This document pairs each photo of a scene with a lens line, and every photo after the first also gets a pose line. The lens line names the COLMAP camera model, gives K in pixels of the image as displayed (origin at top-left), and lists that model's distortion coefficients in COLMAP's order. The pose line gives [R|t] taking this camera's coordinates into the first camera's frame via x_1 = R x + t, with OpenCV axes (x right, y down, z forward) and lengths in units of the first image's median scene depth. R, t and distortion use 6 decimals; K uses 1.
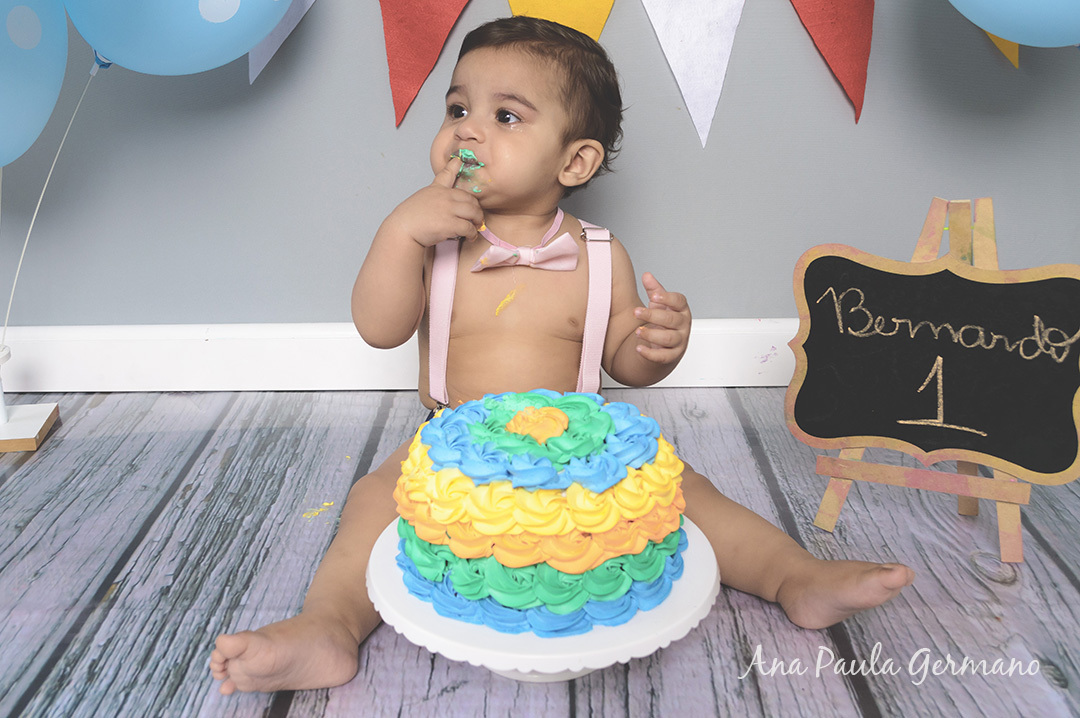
lens RADIAL K [[1064.5, 0, 525.2], [0, 1064.5, 340.6], [0, 0, 1]] dist [-0.073844, 0.016487]
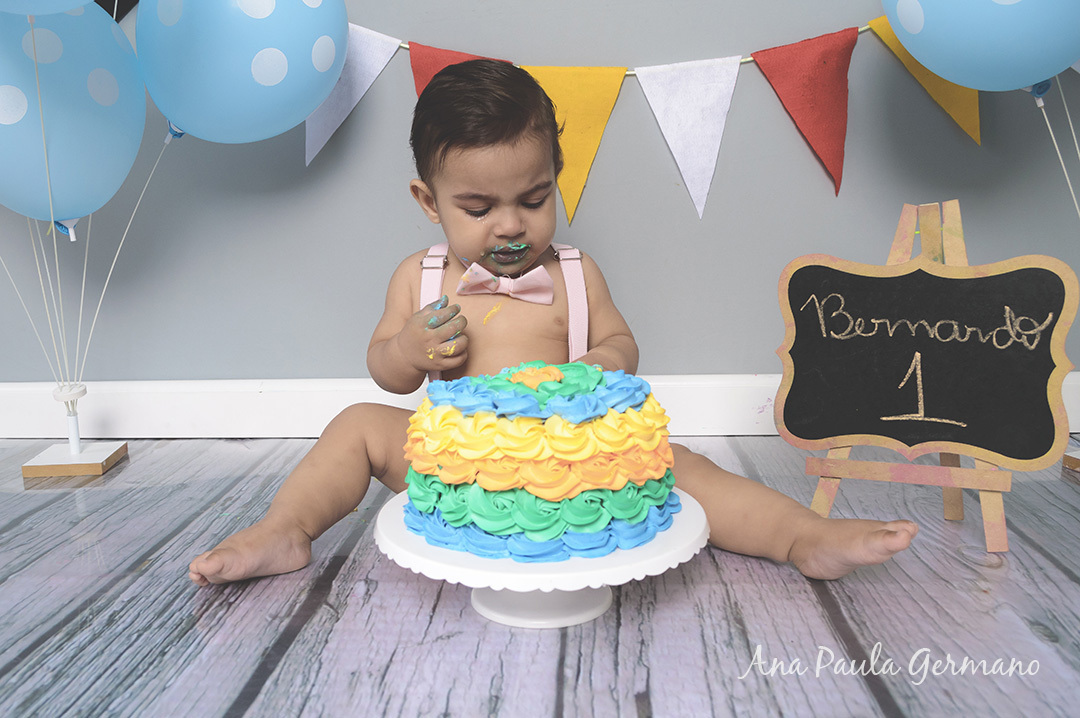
lens RADIAL K [[912.2, 0, 518.1], [0, 912.2, 388.5], [0, 0, 1]] dist [-0.084109, 0.010520]
pose [[0.998385, 0.001793, -0.056785, 0.043255], [-0.008901, 0.992095, -0.125171, 0.173478], [0.056112, 0.125474, 0.990509, 0.085742]]
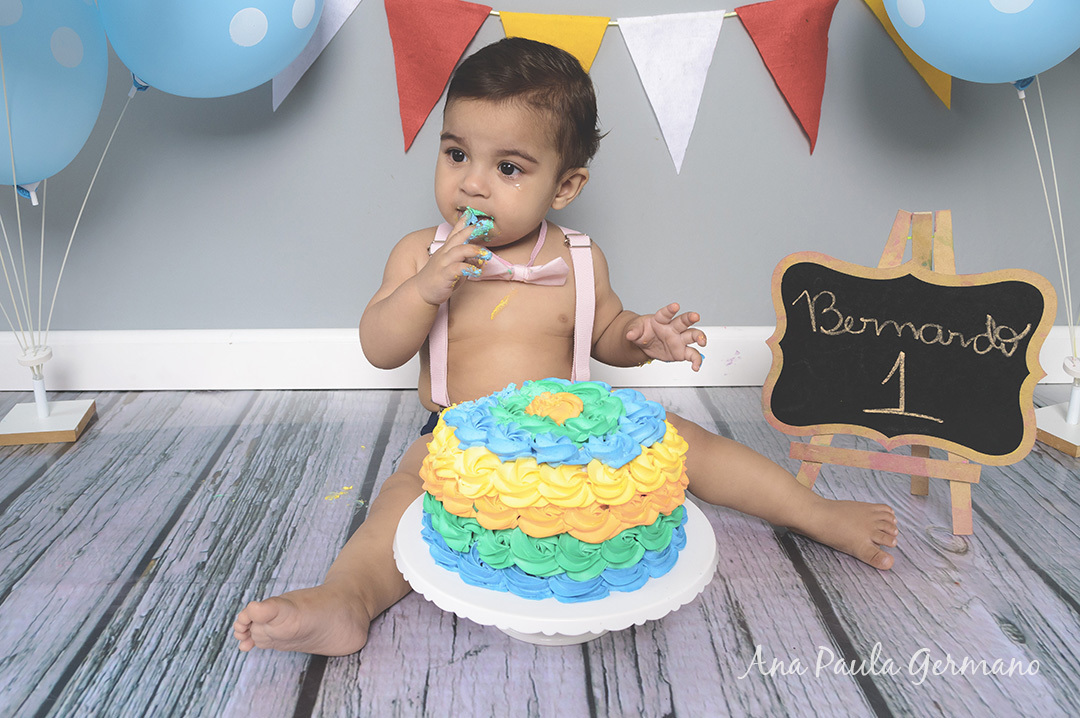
lens RADIAL K [[909.4, 0, 534.5], [0, 909.4, 363.5], [0, 0, 1]] dist [-0.083414, 0.010713]
pose [[0.998680, 0.003001, 0.051286, -0.049020], [-0.003025, 0.999995, 0.000395, 0.029018], [-0.051284, -0.000550, 0.998684, 0.065444]]
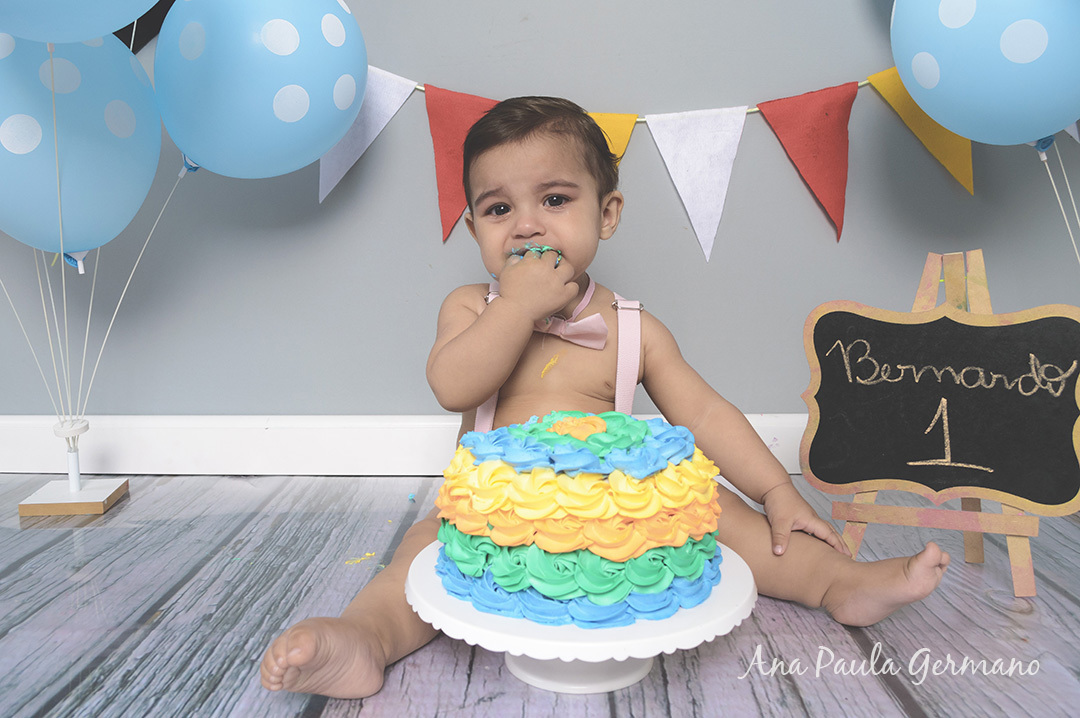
lens RADIAL K [[872.3, 0, 541.2], [0, 872.3, 355.5], [0, 0, 1]] dist [-0.081410, 0.009492]
pose [[0.999965, 0.008013, 0.002376, -0.022014], [-0.007402, 0.981059, -0.193567, 0.149436], [-0.003882, 0.193542, 0.981084, 0.135280]]
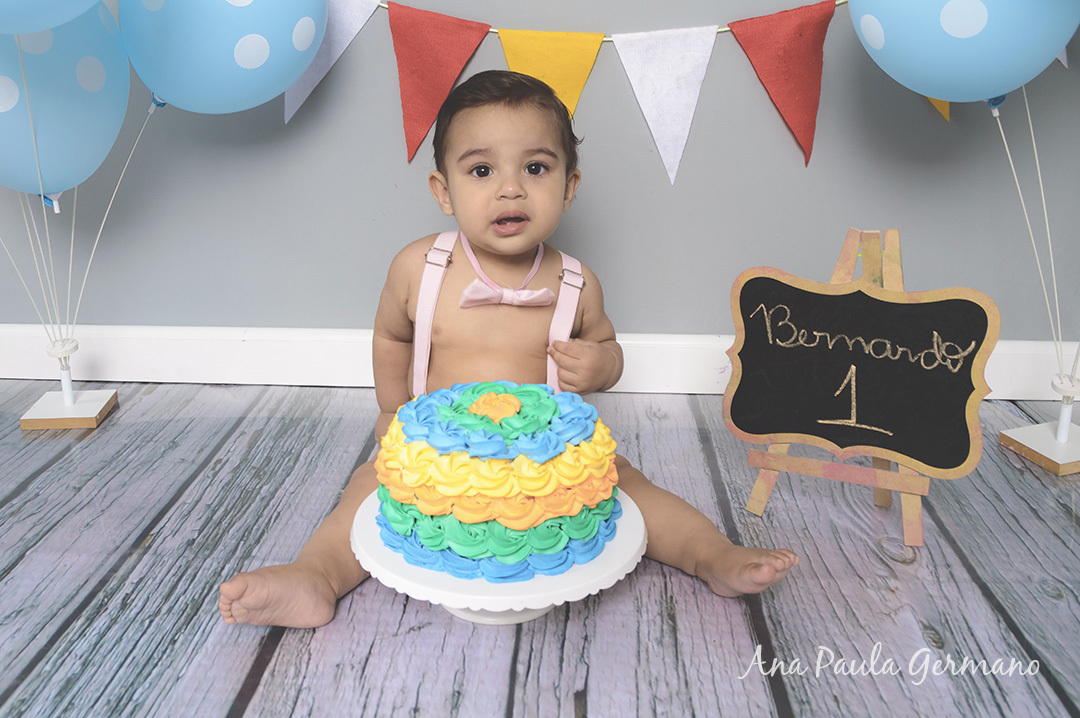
lens RADIAL K [[958.6, 0, 508.9], [0, 958.6, 351.0], [0, 0, 1]] dist [-0.082952, 0.006421]
pose [[0.998496, 0.027609, -0.047370, 0.065697], [-0.028185, 0.999536, -0.011532, 0.022667], [0.047030, 0.012850, 0.998811, -0.063859]]
